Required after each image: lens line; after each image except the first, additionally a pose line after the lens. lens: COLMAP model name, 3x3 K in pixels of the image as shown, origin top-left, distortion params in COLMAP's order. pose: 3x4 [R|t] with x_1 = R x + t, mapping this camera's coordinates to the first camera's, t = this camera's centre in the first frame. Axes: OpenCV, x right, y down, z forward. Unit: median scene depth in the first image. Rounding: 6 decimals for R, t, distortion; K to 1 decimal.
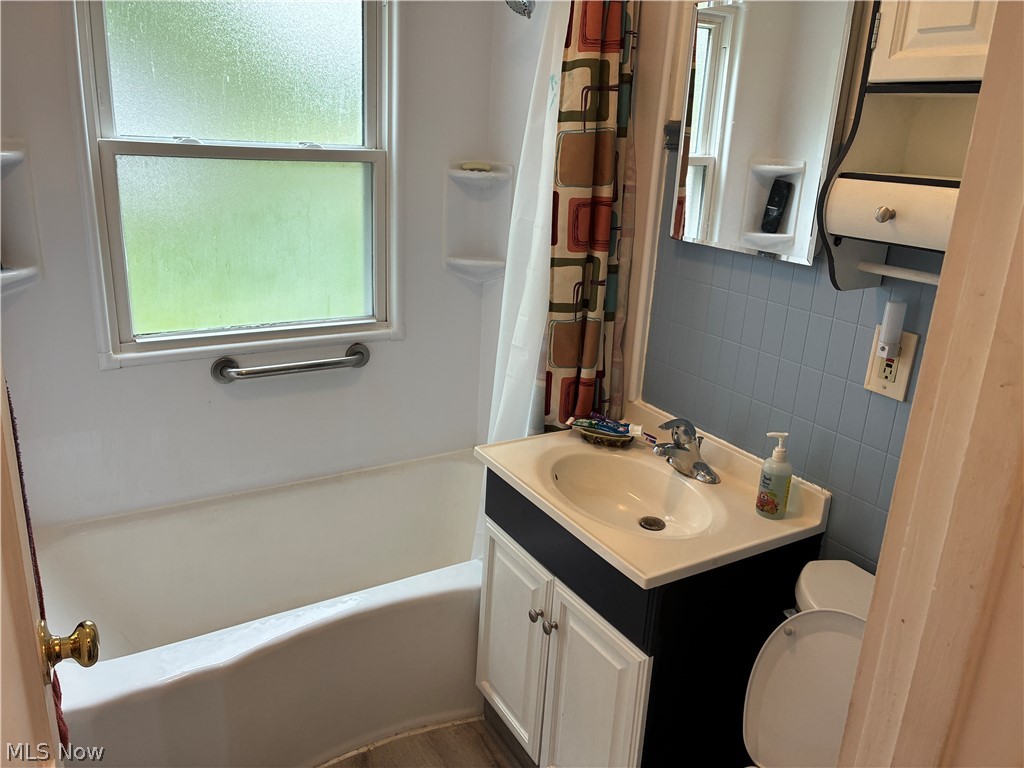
lens RADIAL K [[776.1, 0, 515.0], [0, 776.1, 375.8], [0, 0, 1]] dist [0.046484, -0.053277]
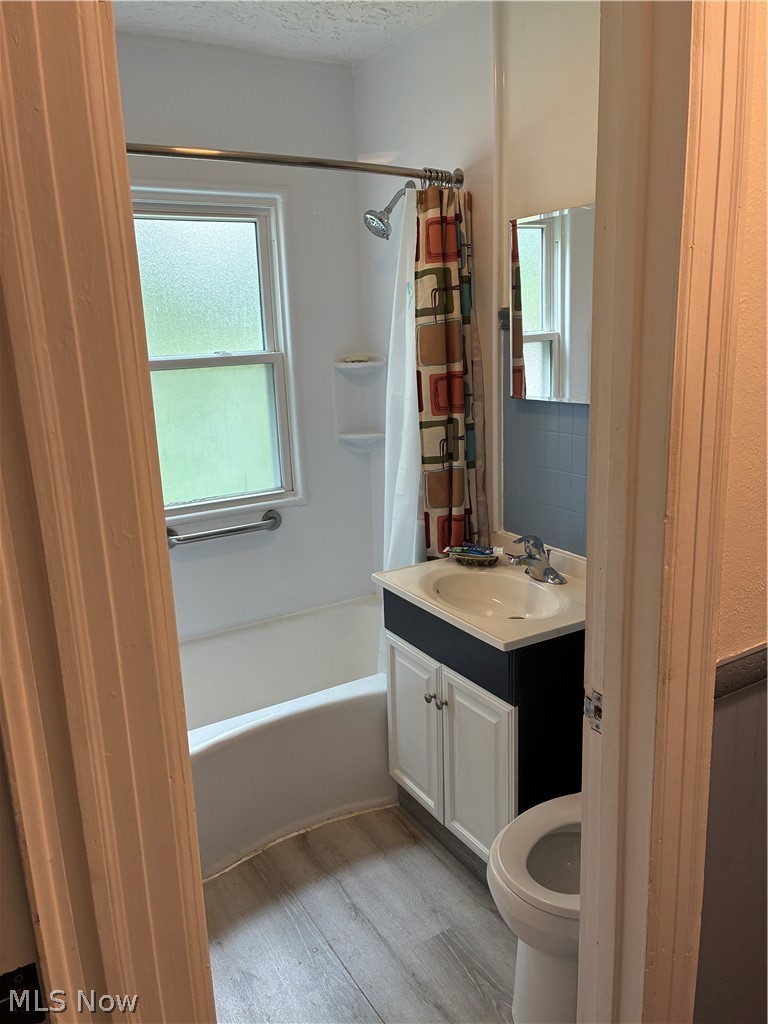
lens RADIAL K [[776.1, 0, 384.6], [0, 776.1, 515.3], [0, 0, 1]] dist [0.046484, -0.053277]
pose [[0.995729, -0.085666, -0.034416, 0.019138], [0.083184, 0.994210, -0.068025, 0.078809], [0.040044, 0.064872, 0.997090, -0.249859]]
